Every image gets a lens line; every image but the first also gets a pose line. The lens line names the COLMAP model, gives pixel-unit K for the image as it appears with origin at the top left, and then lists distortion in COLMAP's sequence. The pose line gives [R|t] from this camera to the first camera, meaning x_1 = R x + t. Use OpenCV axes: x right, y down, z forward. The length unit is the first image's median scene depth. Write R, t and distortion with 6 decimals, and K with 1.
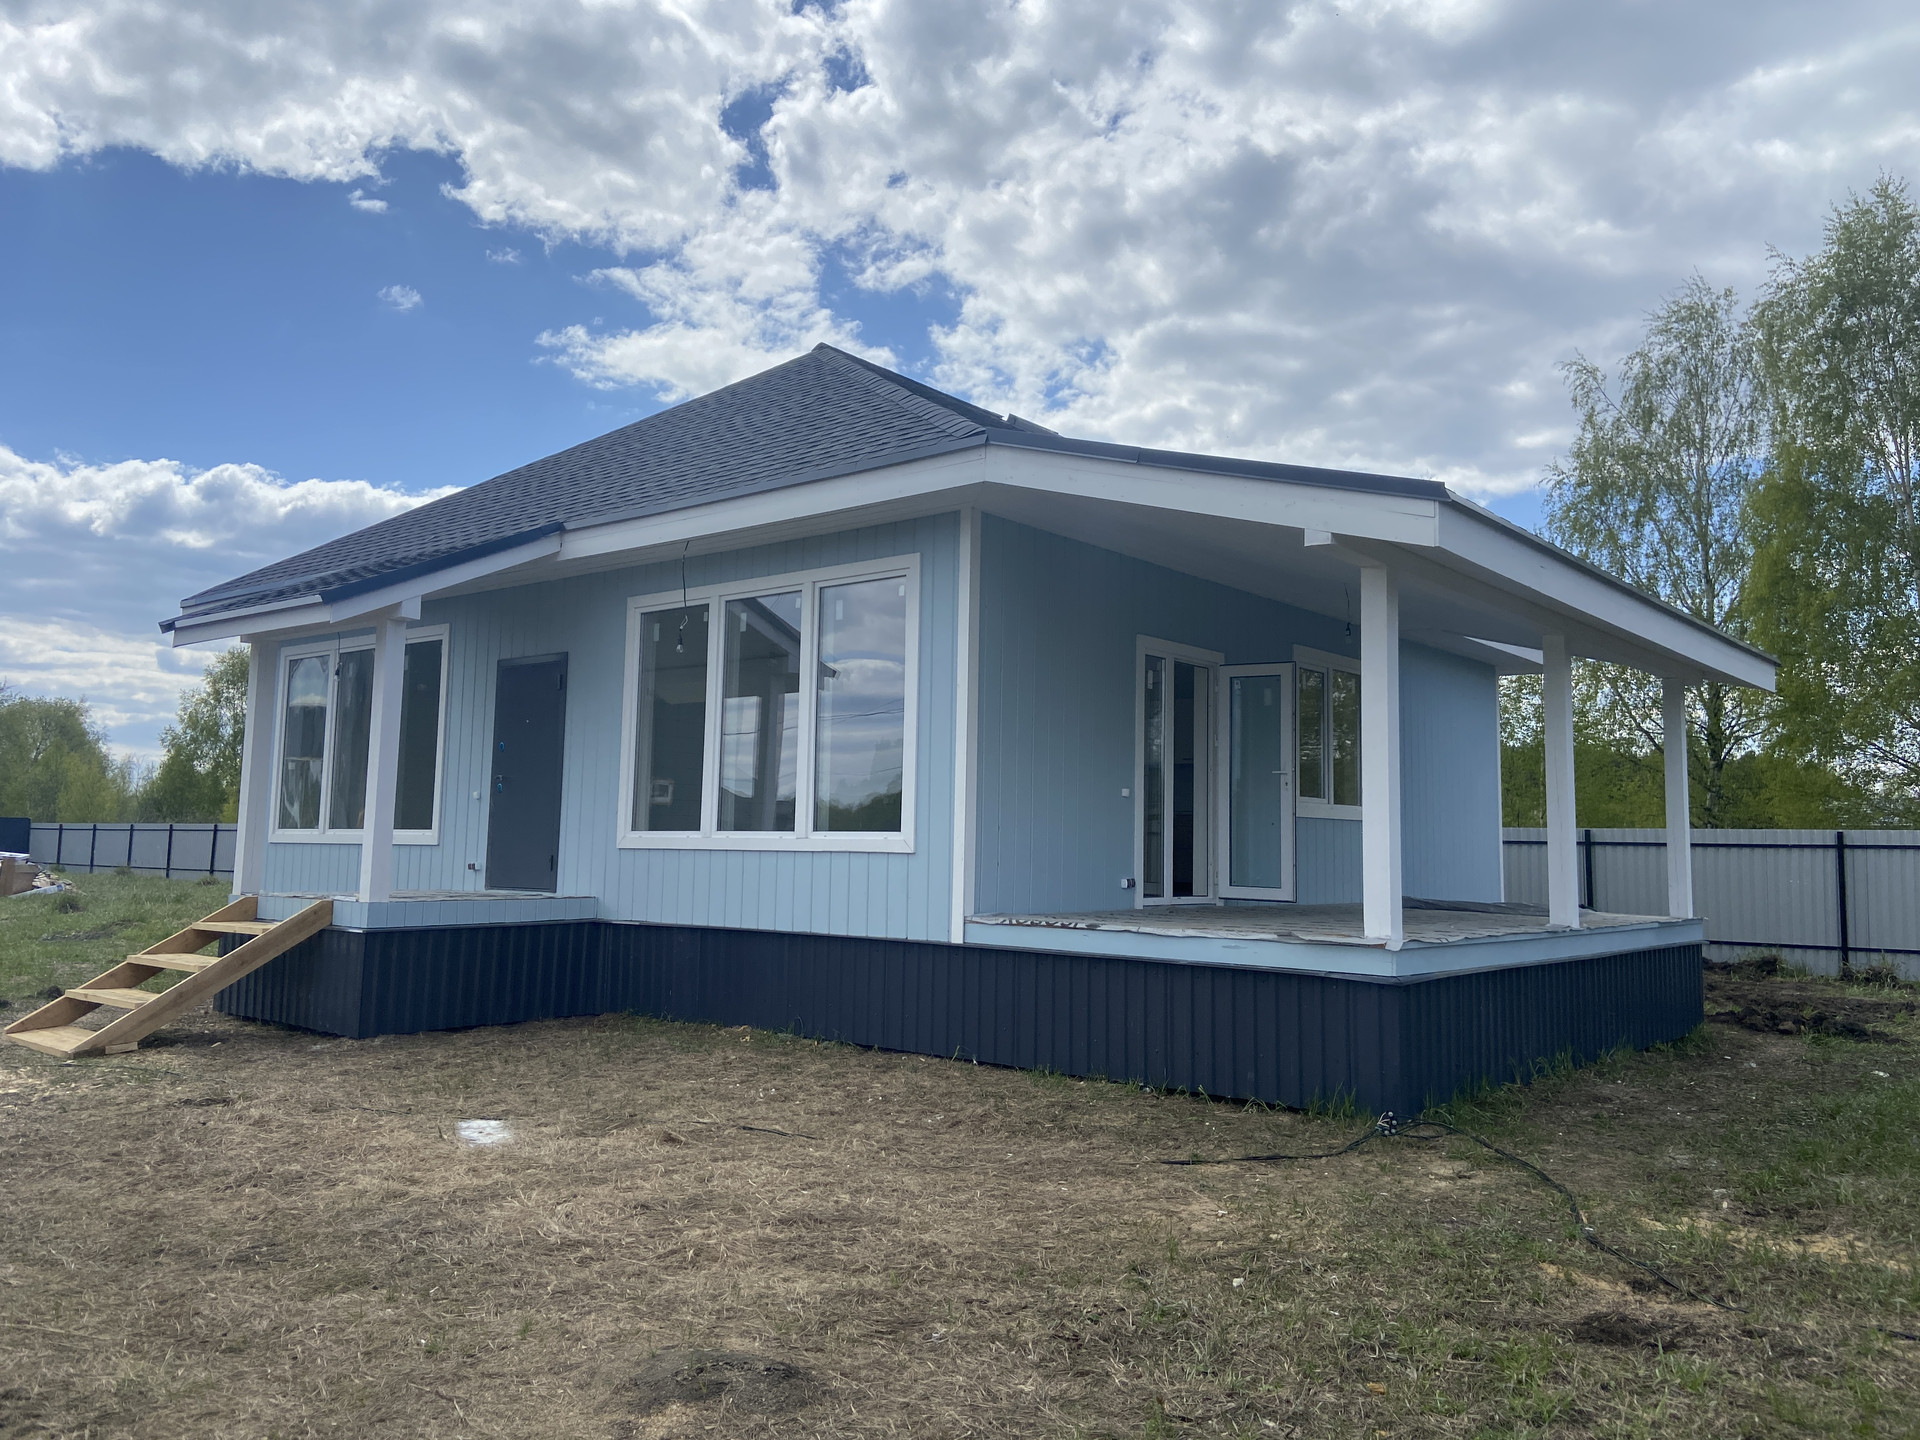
lens RADIAL K [[1460.9, 0, 959.7], [0, 1460.9, 711.3], [0, 0, 1]] dist [0.111287, -0.124965]
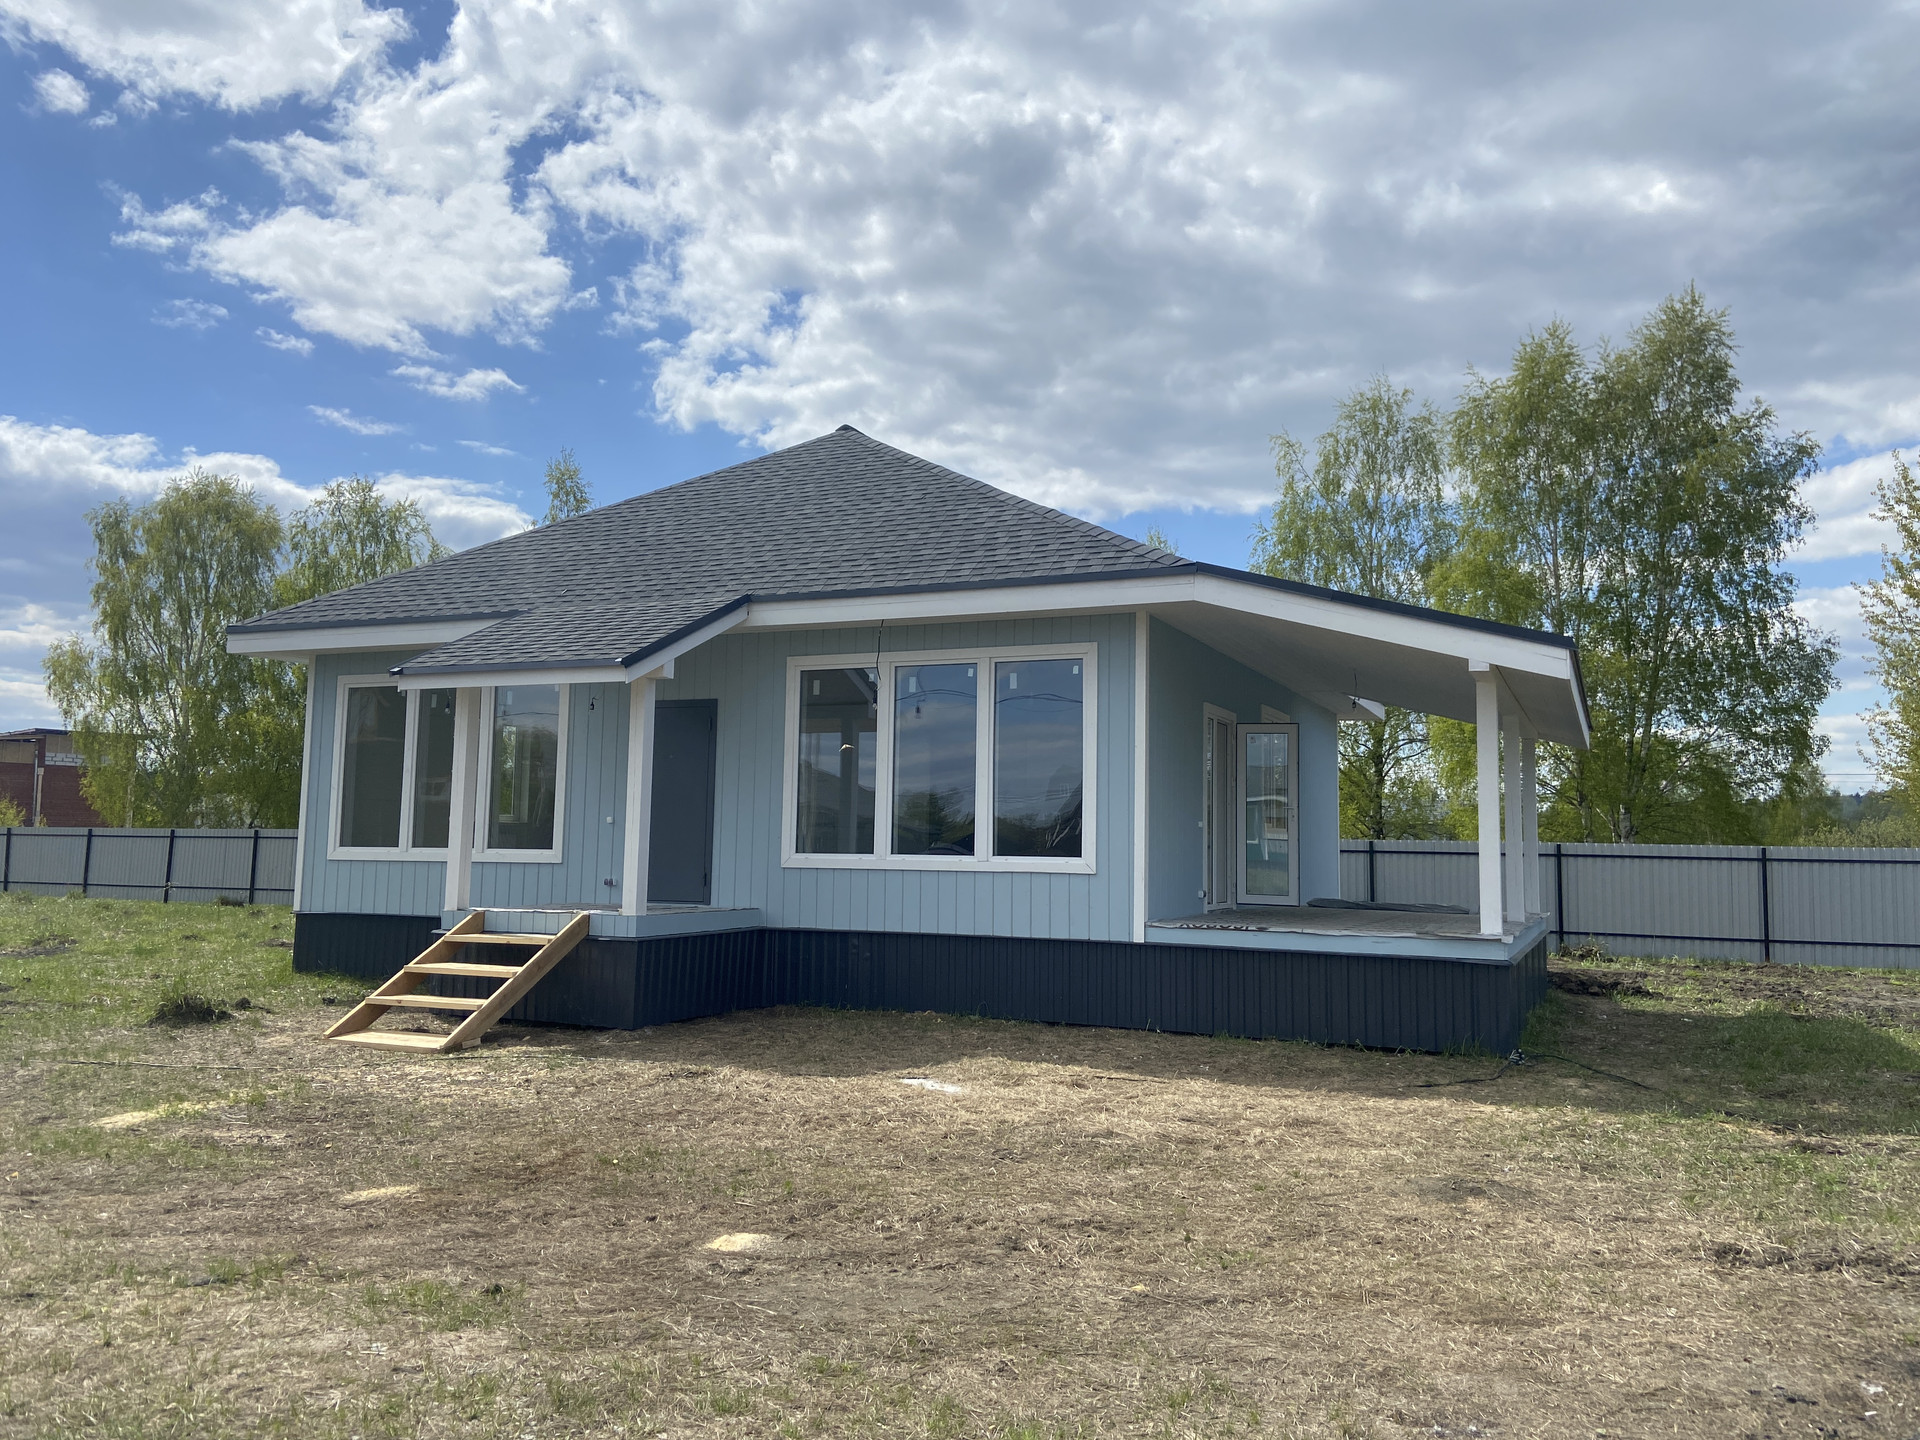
lens RADIAL K [[1460.9, 0, 961.1], [0, 1460.9, 723.7], [0, 0, 1]] dist [0.111287, -0.124965]
pose [[0.964200, 0.020247, 0.264404, -0.425262], [-0.023415, 0.999687, 0.008836, -0.039320], [-0.264142, -0.014710, 0.964372, -0.193909]]
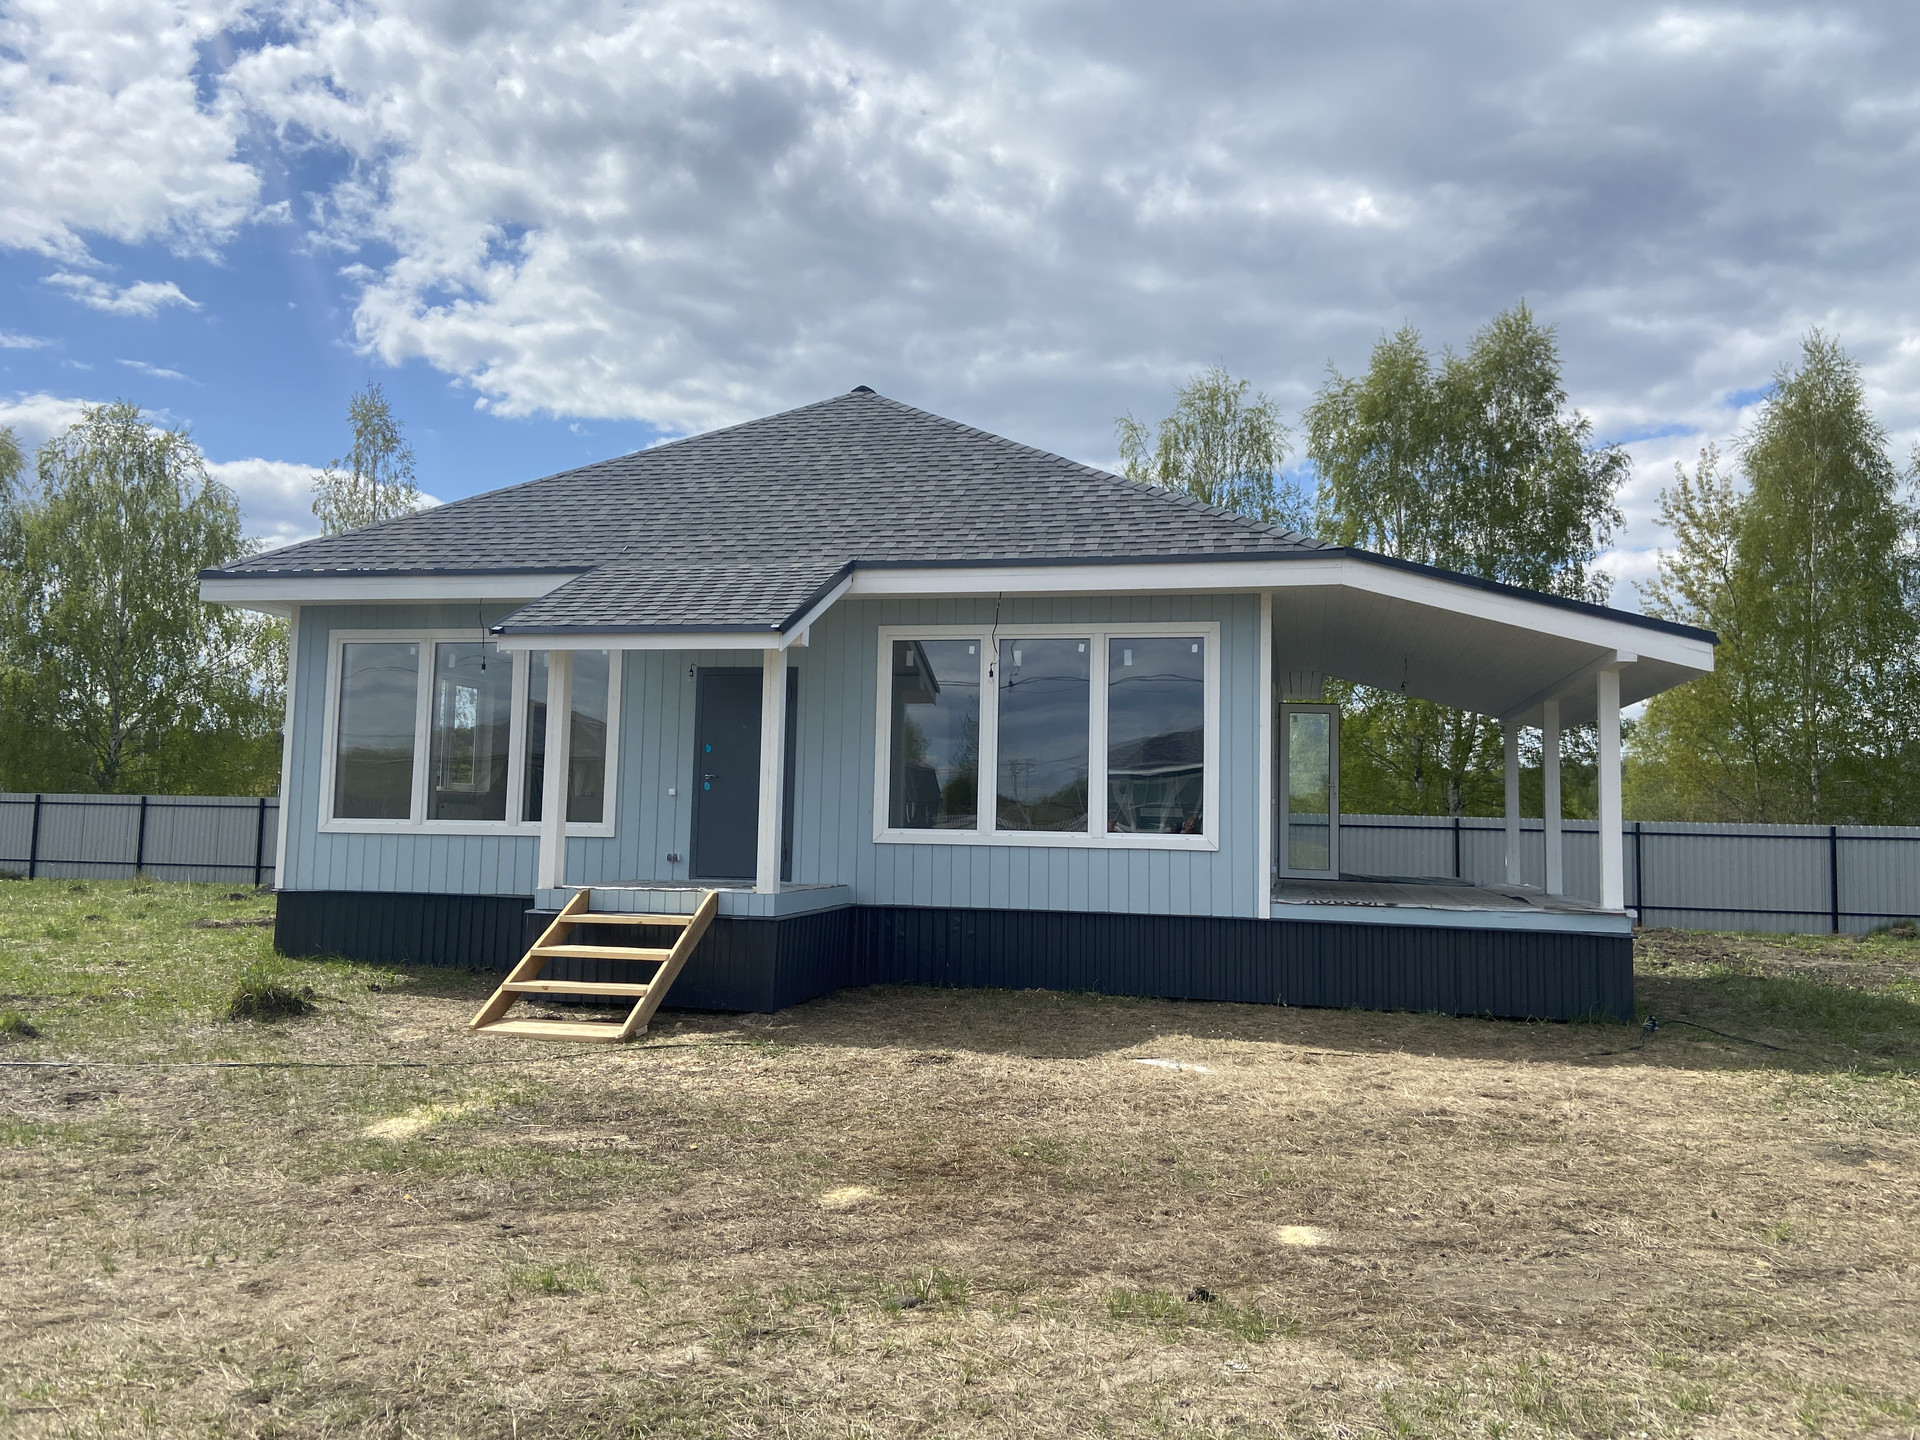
lens RADIAL K [[1460.9, 0, 975.6], [0, 1460.9, 718.3], [0, 0, 1]] dist [0.111287, -0.124965]
pose [[0.891746, 0.032364, 0.451378, -0.712342], [-0.046755, 0.998691, 0.020764, -0.034486], [-0.450115, -0.039621, 0.892091, -0.067147]]
